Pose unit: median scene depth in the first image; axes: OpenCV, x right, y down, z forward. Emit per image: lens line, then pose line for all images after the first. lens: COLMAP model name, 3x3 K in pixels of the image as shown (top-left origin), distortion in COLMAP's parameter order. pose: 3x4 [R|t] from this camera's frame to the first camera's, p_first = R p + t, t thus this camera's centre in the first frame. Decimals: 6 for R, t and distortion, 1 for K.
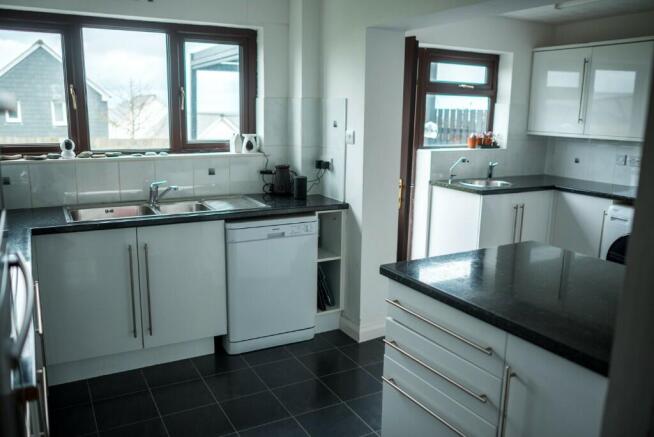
lens RADIAL K [[537.3, 0, 327.0], [0, 537.3, 218.5], [0, 0, 1]] dist [-0.055459, 0.001781]
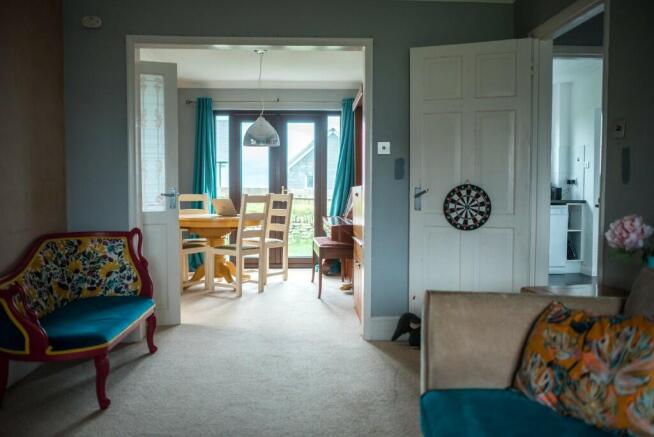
lens RADIAL K [[537.3, 0, 327.0], [0, 537.3, 218.5], [0, 0, 1]] dist [-0.055459, 0.001781]
pose [[0.904509, 0.009712, -0.426343, 0.012941], [-0.070990, 0.989221, -0.128075, 0.332619], [0.420504, 0.146111, 0.895449, -1.014738]]
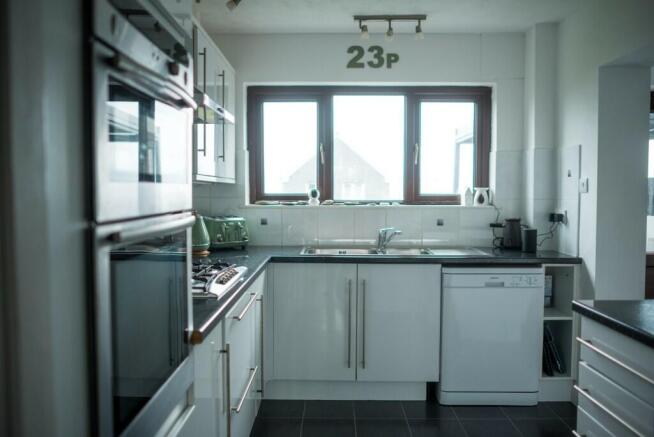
lens RADIAL K [[537.3, 0, 327.0], [0, 537.3, 218.5], [0, 0, 1]] dist [-0.055459, 0.001781]
pose [[0.872326, 0.011772, -0.488782, 0.100726], [-0.087392, 0.987365, -0.132188, 0.061804], [0.481050, 0.158027, 0.862333, 0.007900]]
